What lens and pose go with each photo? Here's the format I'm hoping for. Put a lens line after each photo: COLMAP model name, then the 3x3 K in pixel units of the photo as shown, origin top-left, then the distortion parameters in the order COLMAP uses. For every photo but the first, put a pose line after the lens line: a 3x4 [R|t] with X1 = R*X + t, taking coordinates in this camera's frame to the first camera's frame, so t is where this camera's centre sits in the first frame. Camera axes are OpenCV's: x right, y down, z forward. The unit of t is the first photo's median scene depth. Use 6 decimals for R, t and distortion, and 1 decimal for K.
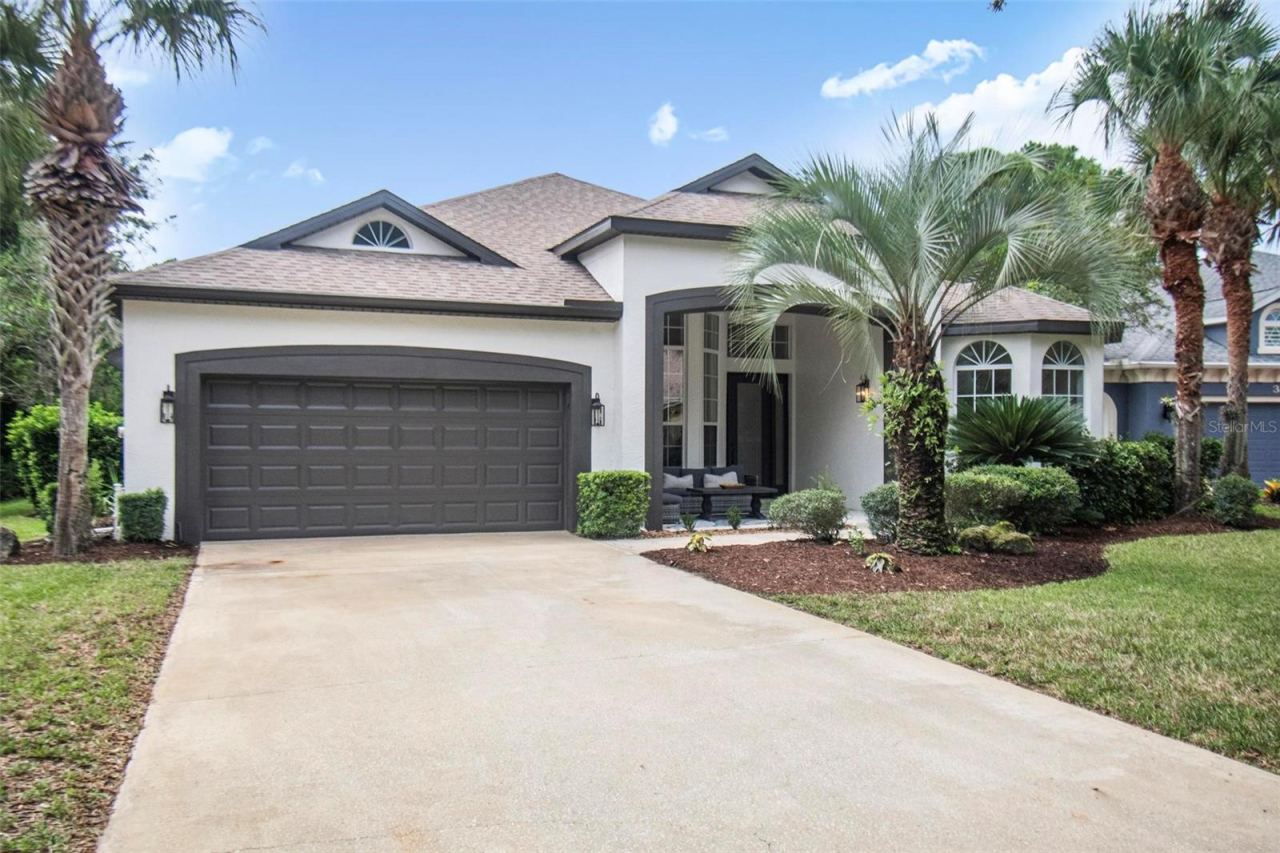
lens RADIAL K [[1096.6, 0, 636.9], [0, 1096.6, 436.3], [0, 0, 1]] dist [0.066677, 0.000105]
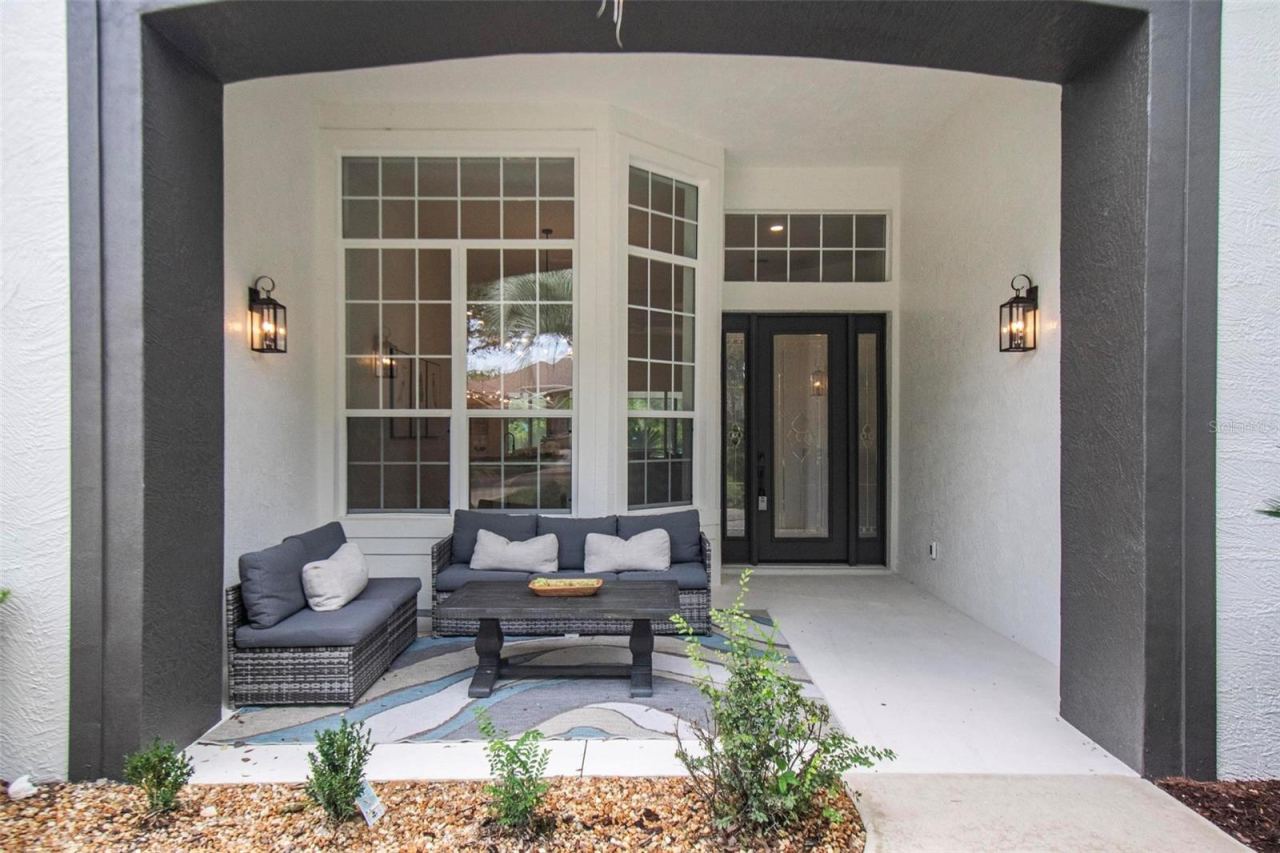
lens RADIAL K [[800.2, 0, 638.4], [0, 800.2, 436.2], [0, 0, 1]] dist [0.034651, -0.000763]
pose [[0.933621, 0.001027, -0.358262, 0.237859], [0.000530, 0.999991, 0.004246, -0.004752], [0.358263, -0.004154, 0.933612, 0.912192]]
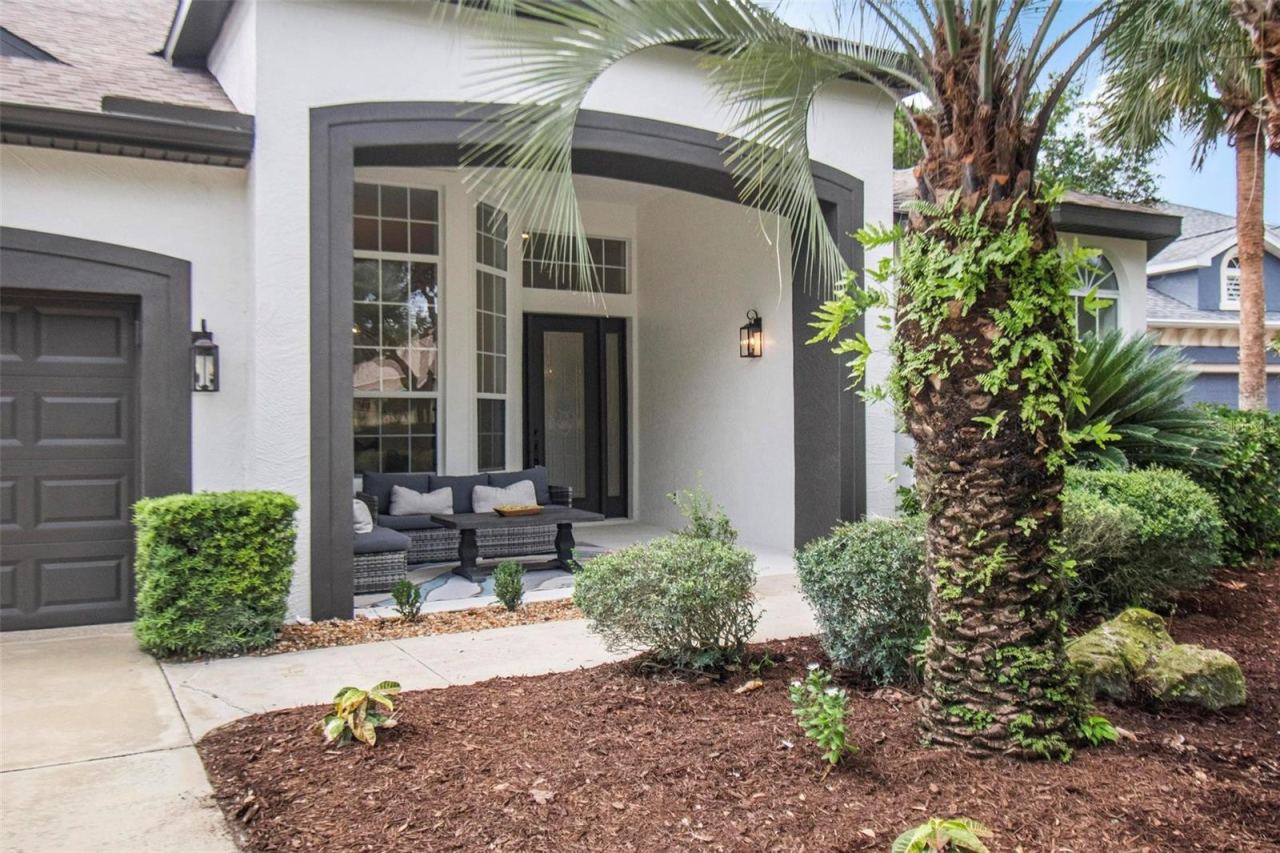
lens RADIAL K [[1096.6, 0, 644.3], [0, 1096.6, 432.2], [0, 0, 1]] dist [0.066677, 0.000105]
pose [[0.989245, -0.009447, 0.145962, 0.083030], [0.008761, 0.999947, 0.005337, 0.006912], [-0.146004, -0.004001, 0.989276, 0.559874]]
